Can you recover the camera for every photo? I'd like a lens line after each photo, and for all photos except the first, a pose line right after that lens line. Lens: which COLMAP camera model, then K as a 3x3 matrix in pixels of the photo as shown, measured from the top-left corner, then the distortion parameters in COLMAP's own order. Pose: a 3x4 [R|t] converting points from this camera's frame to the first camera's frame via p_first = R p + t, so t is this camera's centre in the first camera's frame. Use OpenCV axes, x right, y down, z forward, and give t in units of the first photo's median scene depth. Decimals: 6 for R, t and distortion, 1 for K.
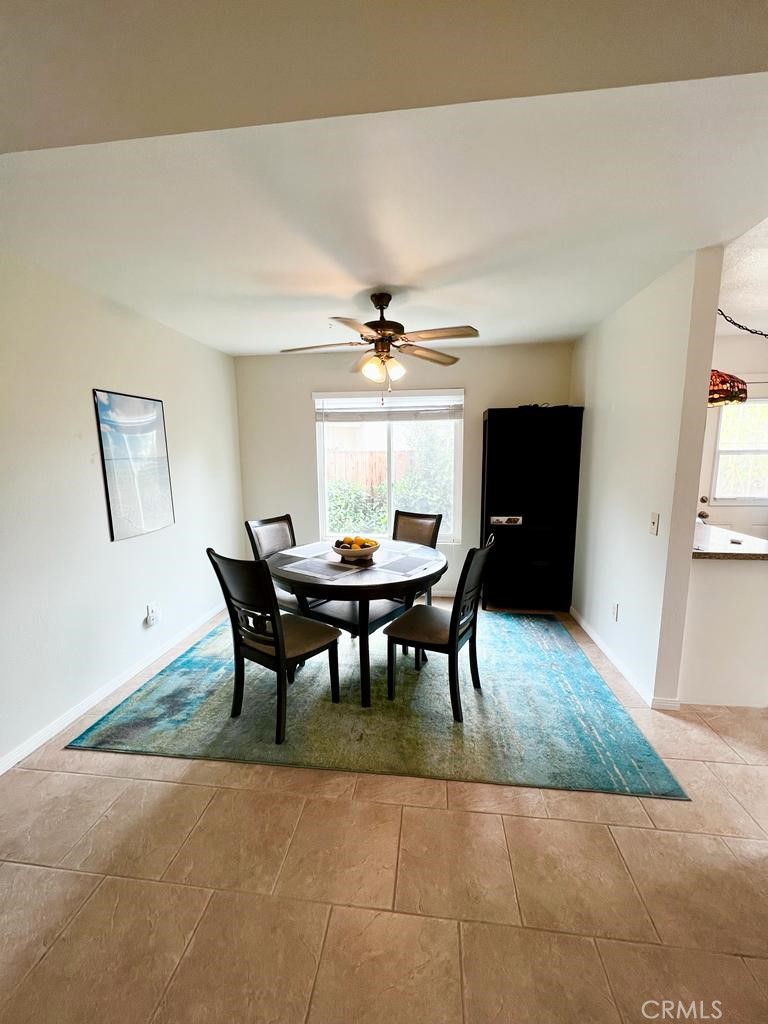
lens RADIAL K [[408.3, 0, 383.9], [0, 408.3, 519.0], [0, 0, 1]] dist [0.000651, -0.000283]
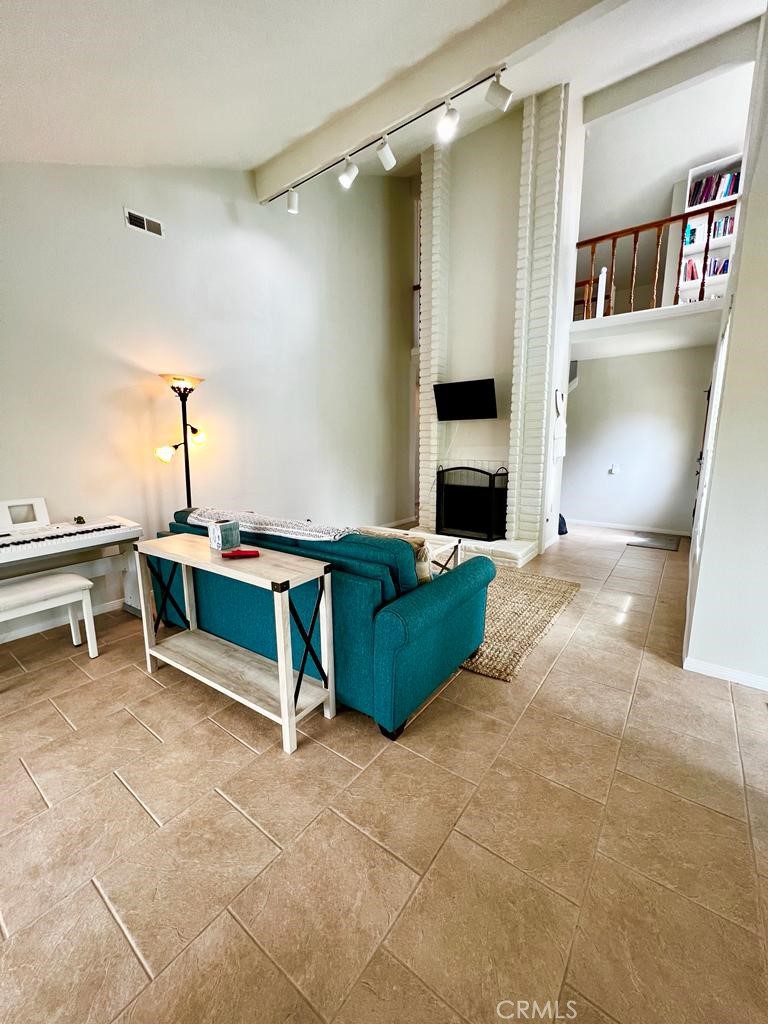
lens RADIAL K [[408.3, 0, 380.7], [0, 408.3, 511.4], [0, 0, 1]] dist [0.000651, -0.000283]
pose [[-0.508087, 0.164660, -0.845420, 0.648072], [-0.118744, 0.958792, 0.258105, -0.036233], [0.853081, 0.231528, -0.467597, 0.801358]]
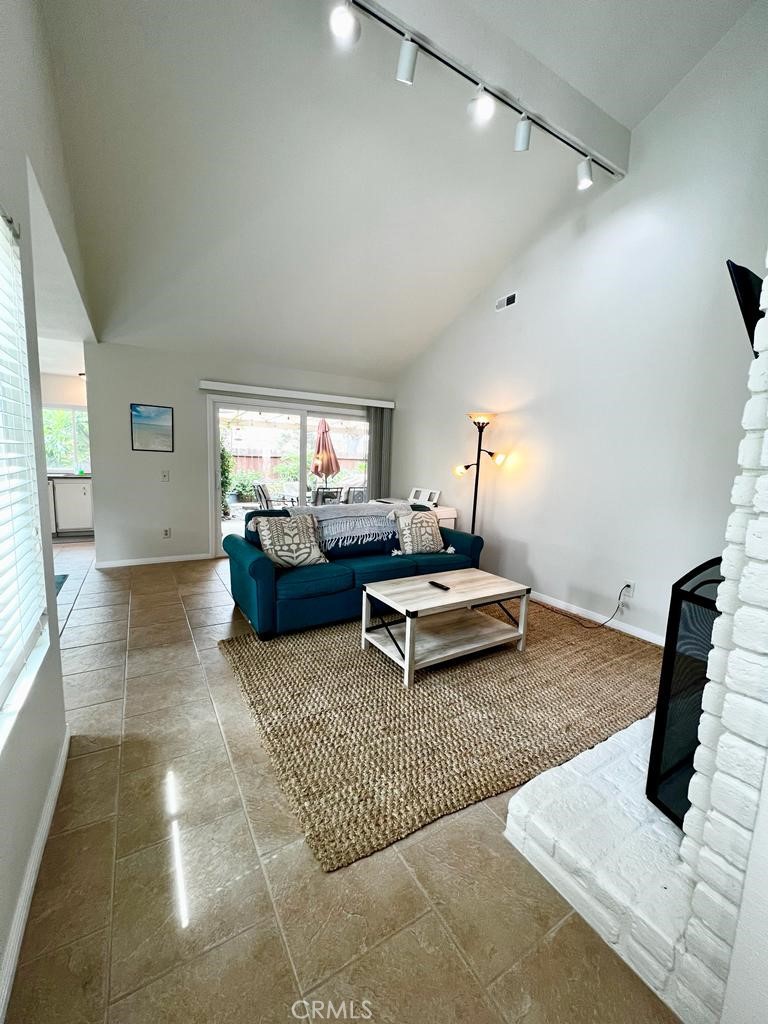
lens RADIAL K [[408.3, 0, 385.6], [0, 408.3, 516.6], [0, 0, 1]] dist [0.000651, -0.000283]
pose [[-0.612615, -0.125400, 0.780371, -2.805644], [0.088145, 0.970335, 0.225123, -0.039049], [-0.785451, 0.206699, -0.583388, 1.041981]]
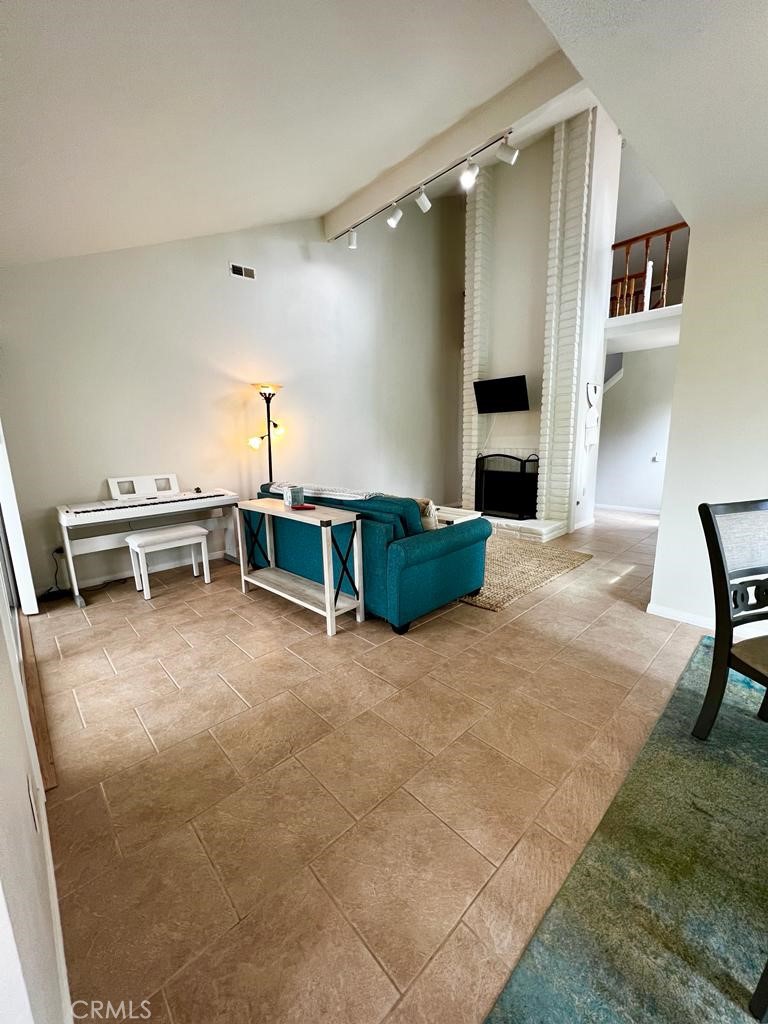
lens RADIAL K [[408.3, 0, 380.1], [0, 408.3, 511.6], [0, 0, 1]] dist [0.000651, -0.000283]
pose [[-0.650849, 0.164119, -0.741256, 1.014873], [-0.089021, 0.953123, 0.289191, -0.091170], [0.753970, 0.254207, -0.605729, 1.319993]]
